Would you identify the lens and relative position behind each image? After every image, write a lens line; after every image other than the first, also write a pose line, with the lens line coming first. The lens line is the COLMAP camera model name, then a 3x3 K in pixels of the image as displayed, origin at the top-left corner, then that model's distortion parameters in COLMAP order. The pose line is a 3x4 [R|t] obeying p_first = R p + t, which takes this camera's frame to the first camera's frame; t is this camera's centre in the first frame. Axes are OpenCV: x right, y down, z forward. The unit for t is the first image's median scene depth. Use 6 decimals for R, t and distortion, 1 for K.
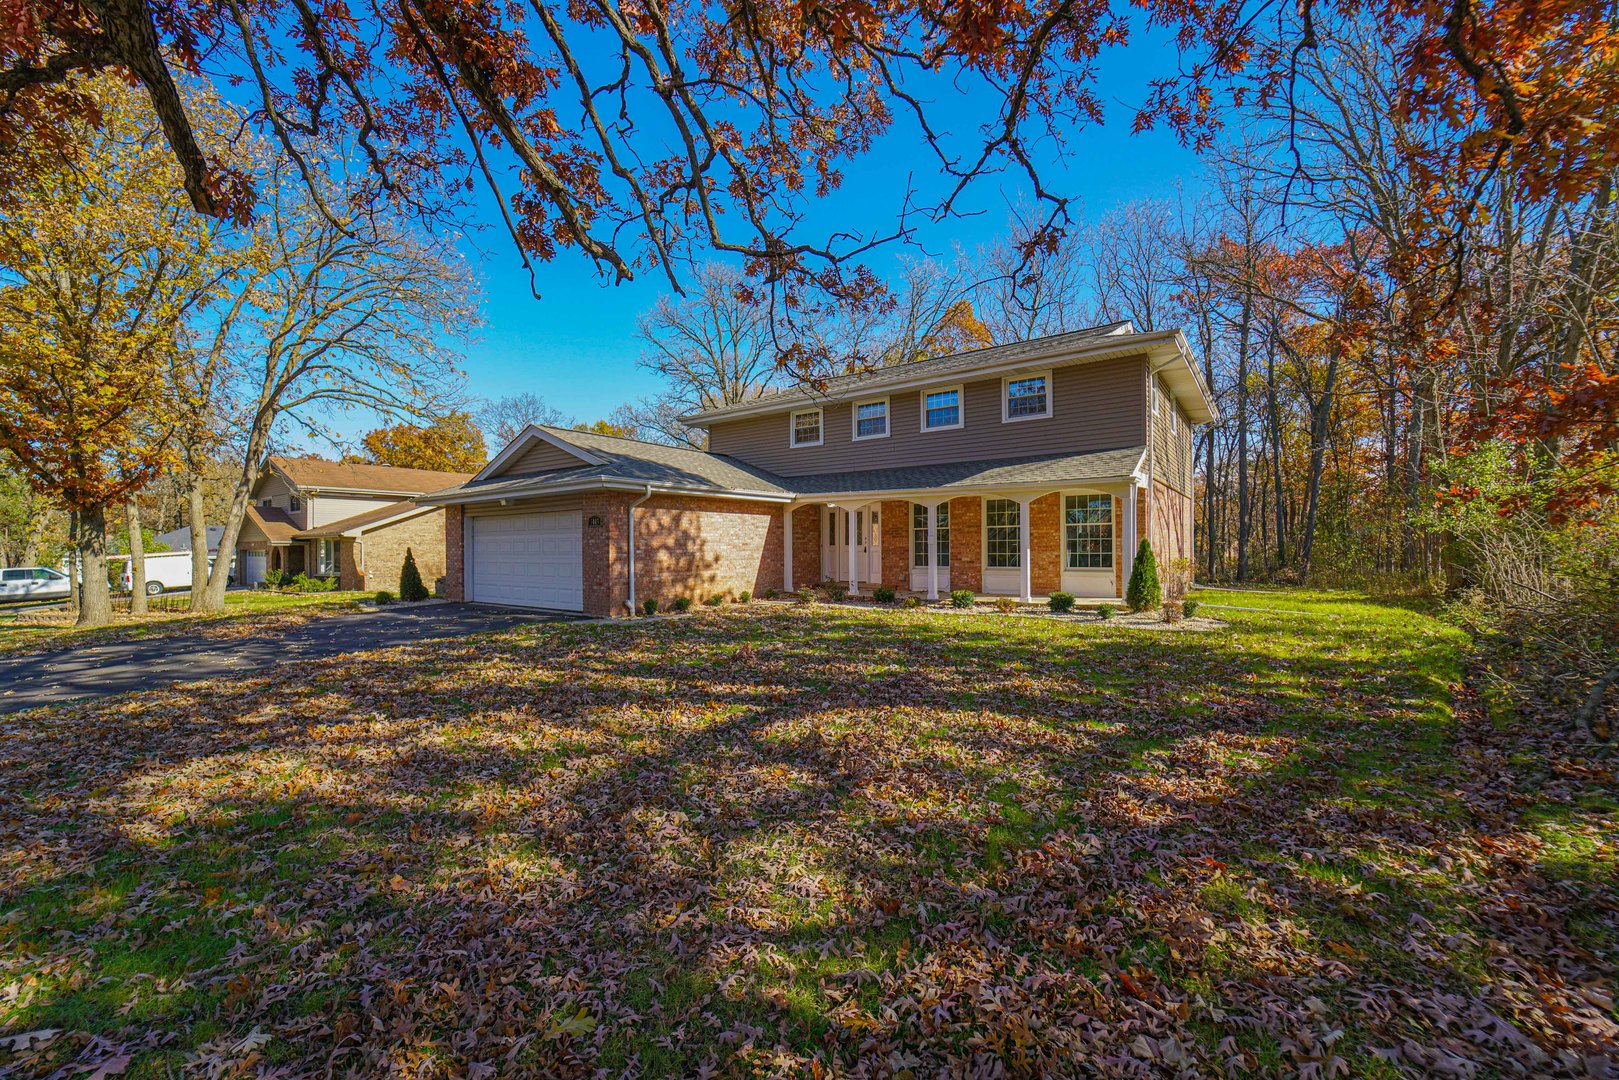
lens RADIAL K [[655.0, 0, 801.4], [0, 655.0, 546.1], [0, 0, 1]] dist [-0.018096, 0.000087]
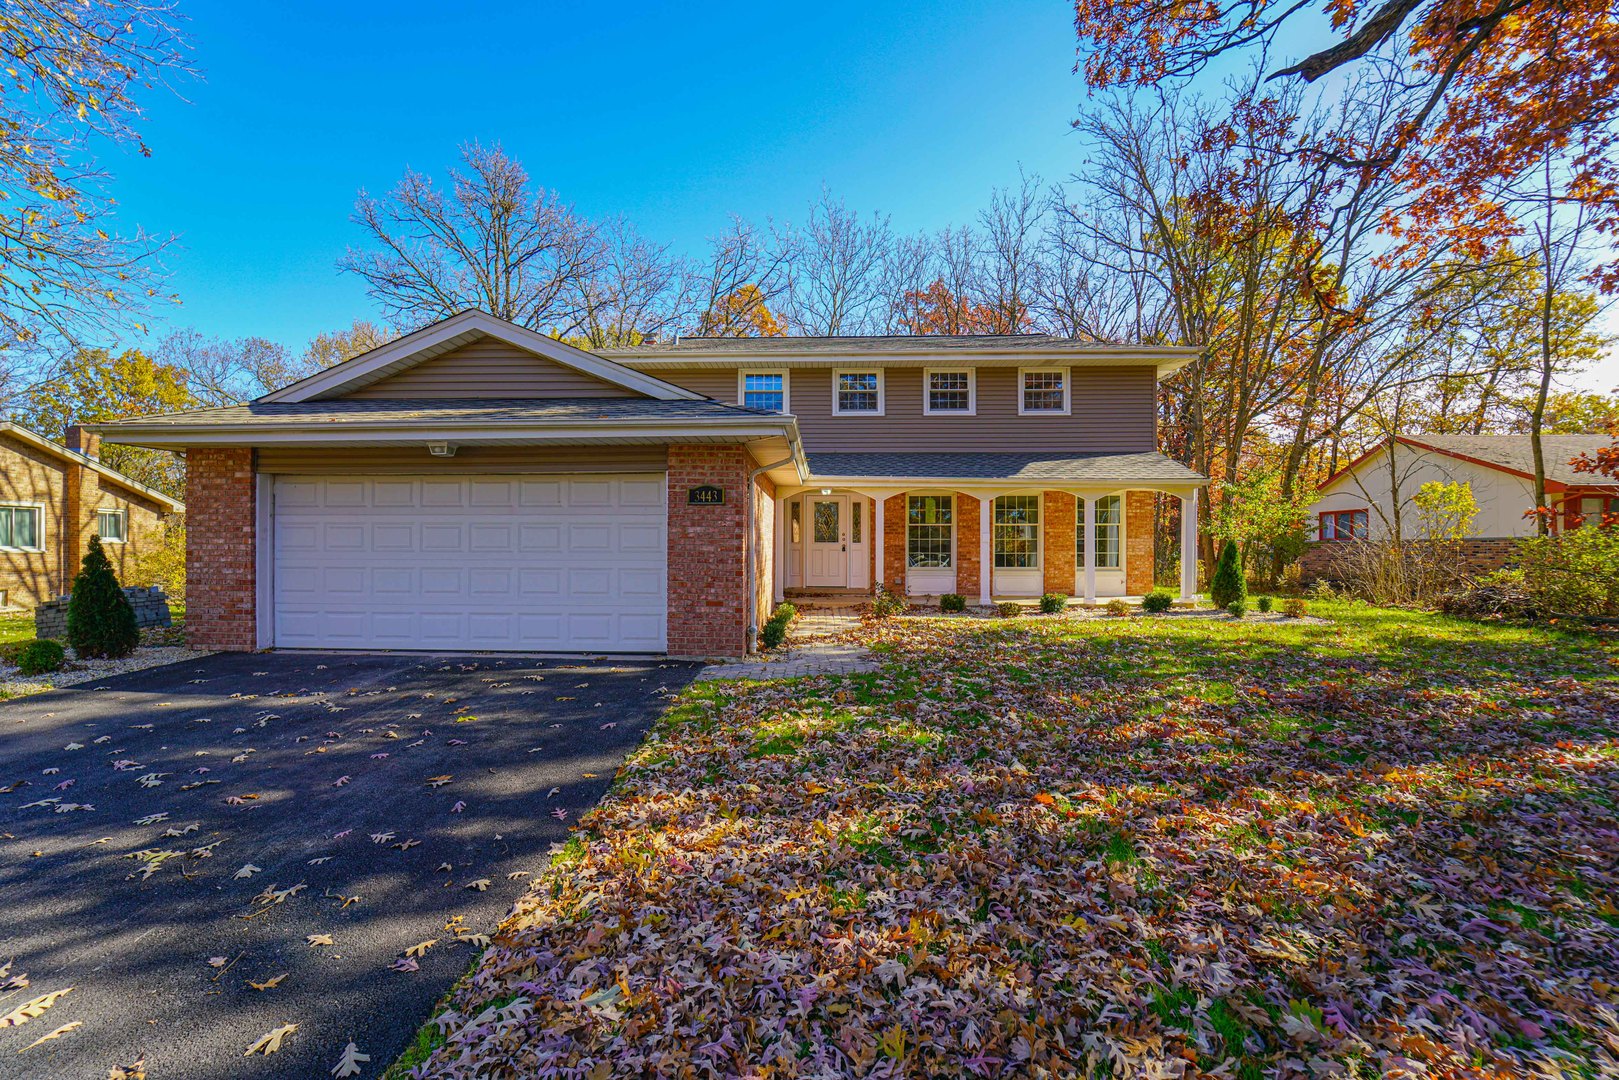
lens RADIAL K [[655.0, 0, 801.4], [0, 655.0, 546.1], [0, 0, 1]] dist [-0.018096, 0.000087]
pose [[0.821372, 0.009366, 0.570317, -0.480424], [-0.009109, 0.999953, -0.003302, 0.007057], [-0.570321, -0.002483, 0.821418, 0.395143]]
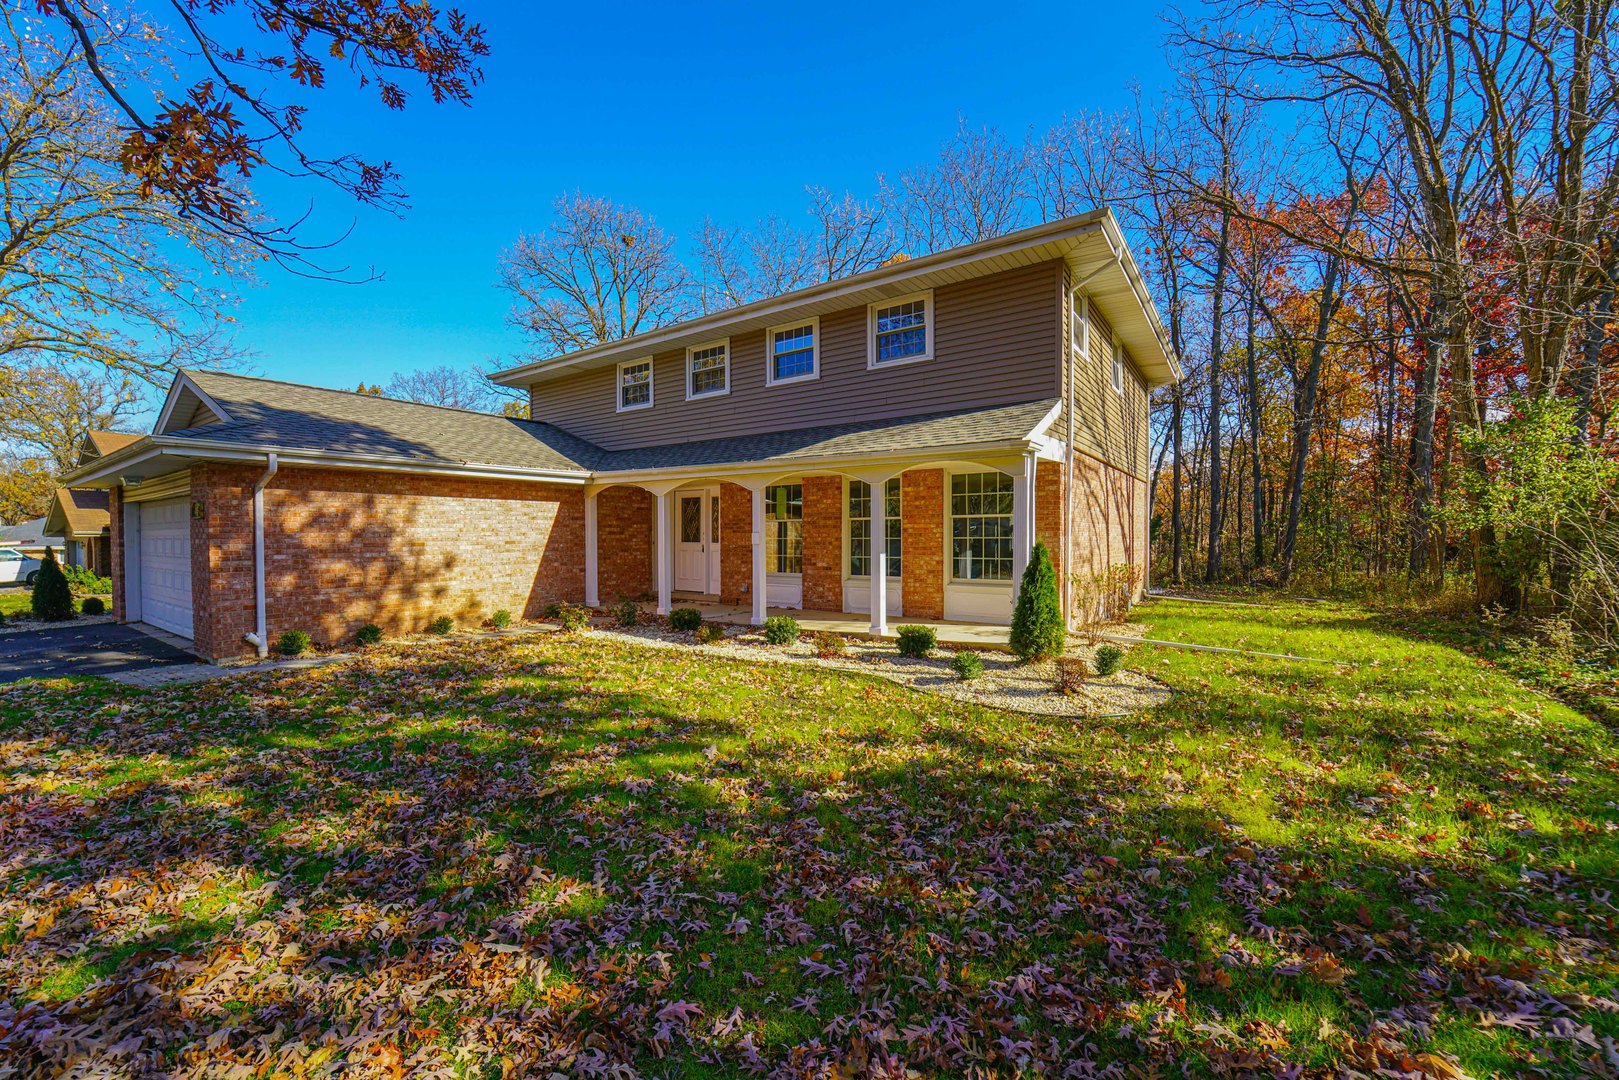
lens RADIAL K [[655.0, 0, 801.4], [0, 655.0, 546.1], [0, 0, 1]] dist [-0.018096, 0.000087]
pose [[0.999708, 0.001890, 0.024095, 0.216509], [-0.002369, 0.999801, 0.019829, -0.014054], [-0.024053, -0.019880, 0.999513, 0.295755]]
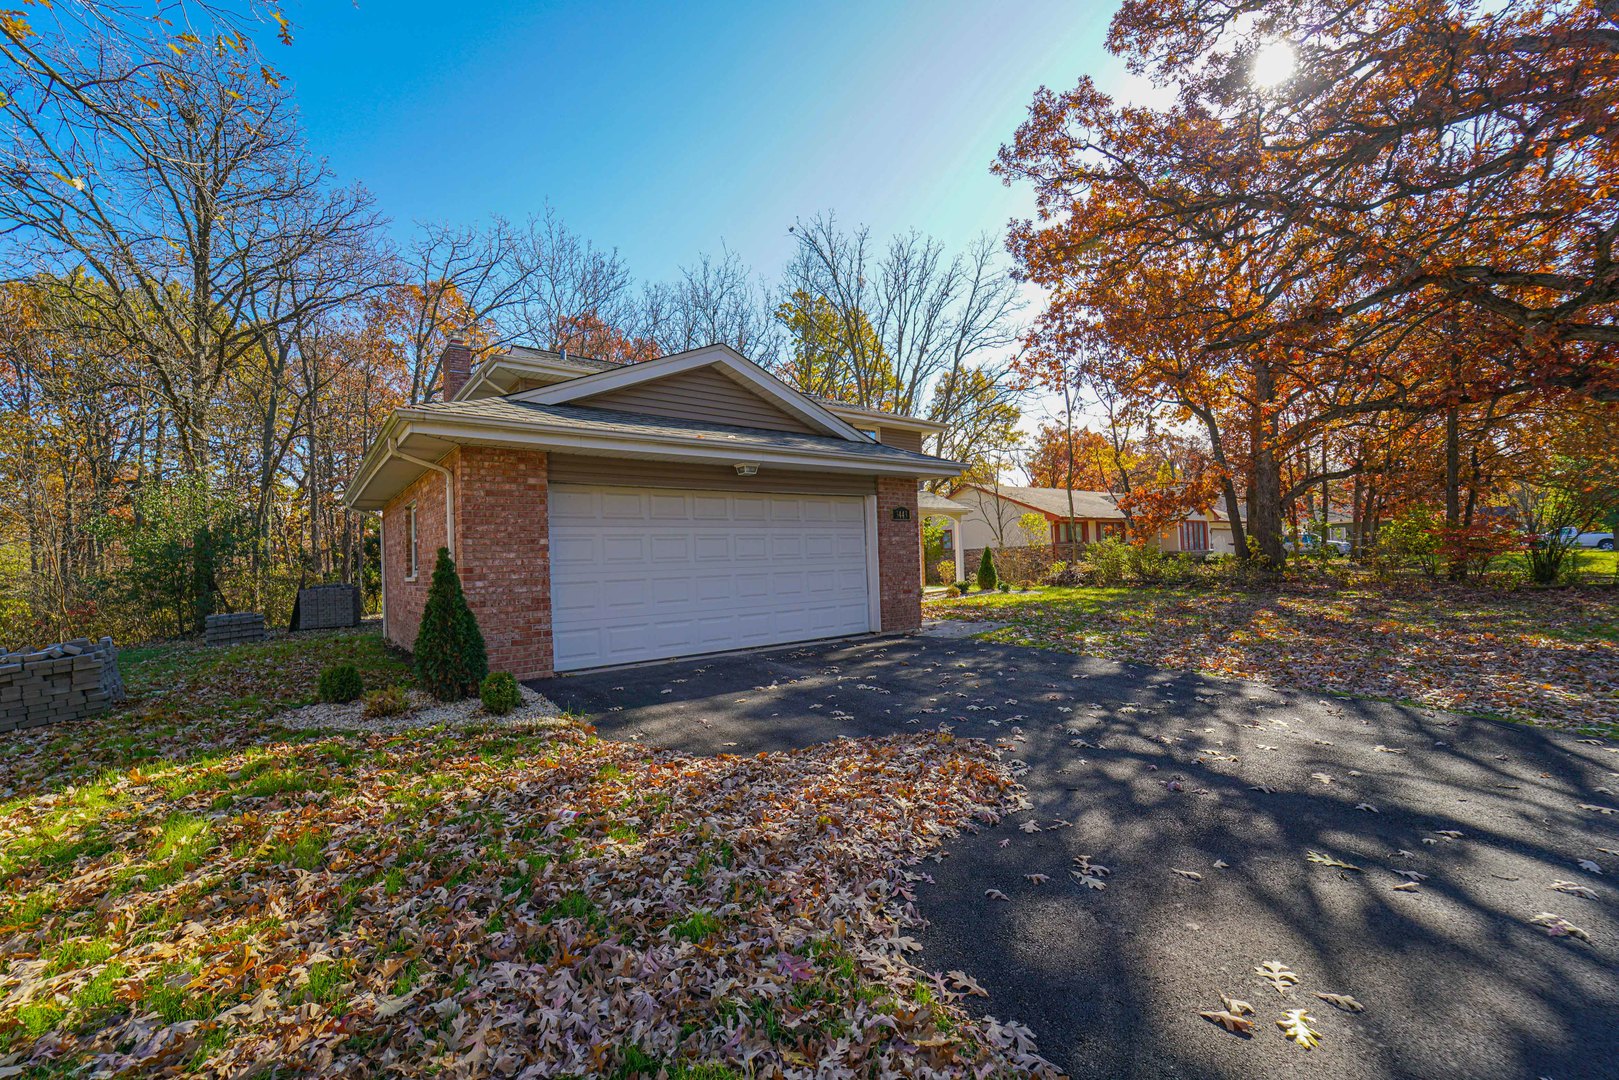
lens RADIAL K [[655.0, 0, 801.4], [0, 655.0, 546.1], [0, 0, 1]] dist [-0.018096, 0.000087]
pose [[0.261716, 0.022475, 0.964883, -0.934245], [0.032294, 0.998965, -0.032028, 0.019624], [-0.964605, 0.039542, 0.260719, 0.753631]]
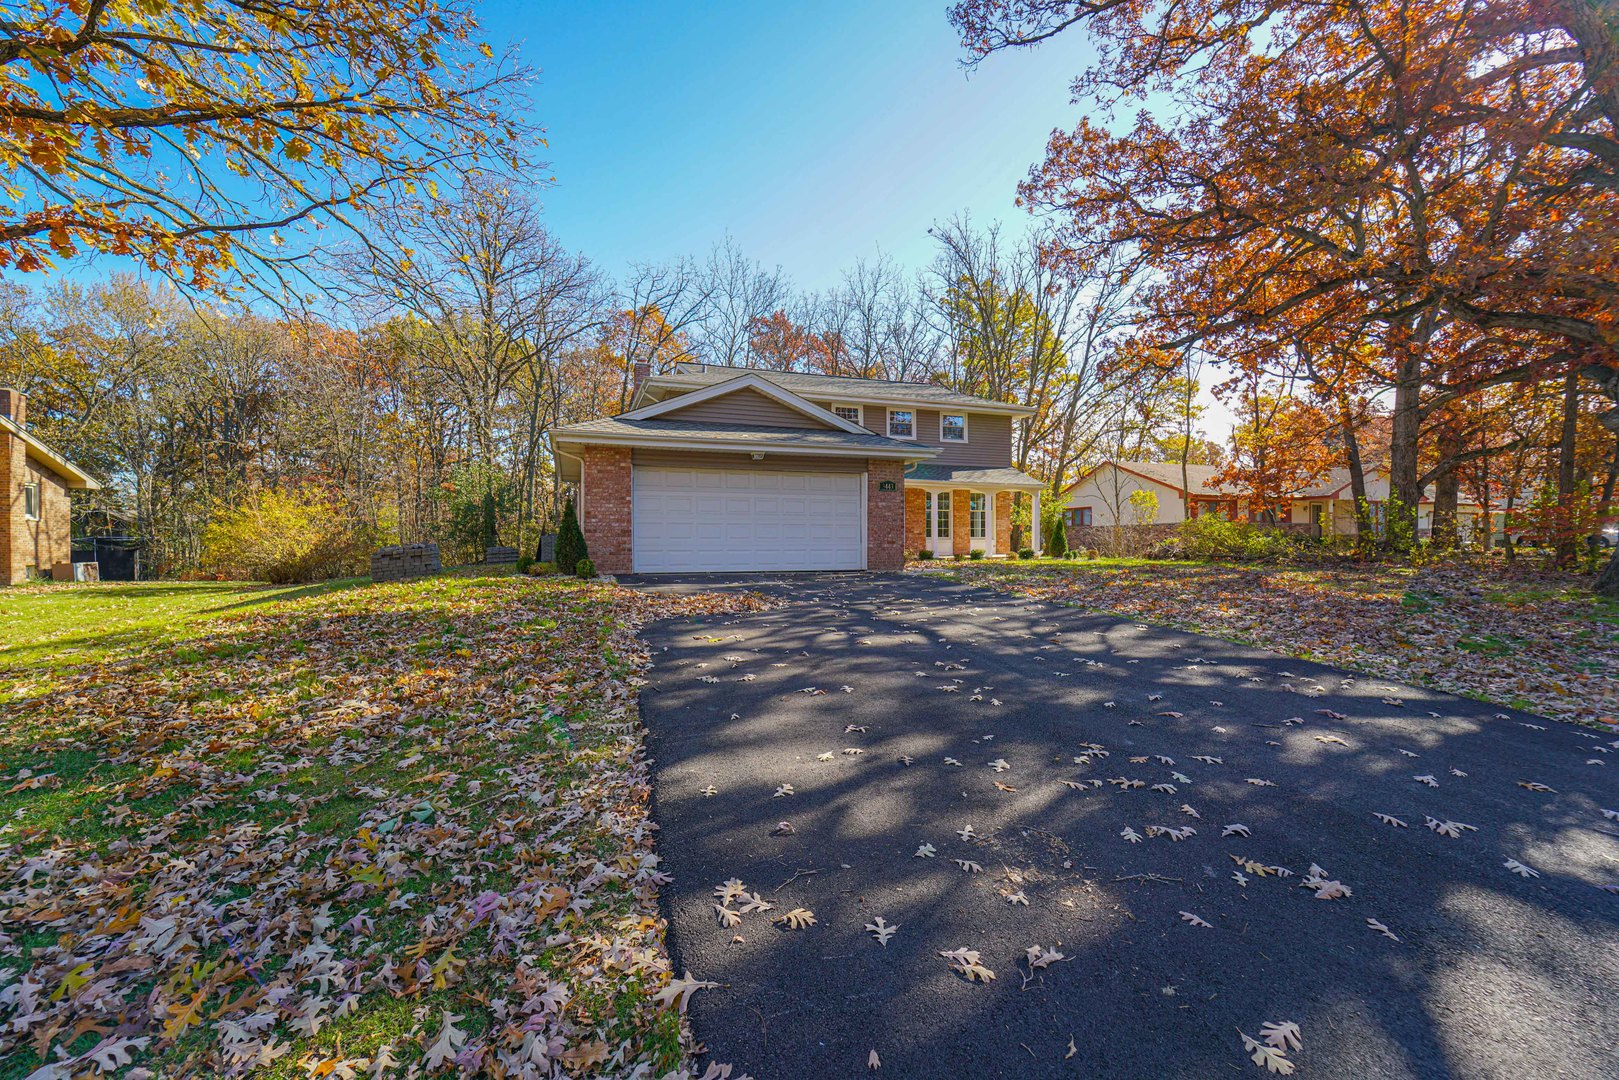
lens RADIAL K [[667.5, 0, 809.5], [0, 667.5, 540.0], [0, 0, 1]] dist [-0.015093, 0.000057]
pose [[0.551559, 0.012722, 0.834039, -1.109664], [-0.003298, 0.999909, -0.013070, 0.057605], [-0.834129, 0.004458, 0.551551, 0.401246]]
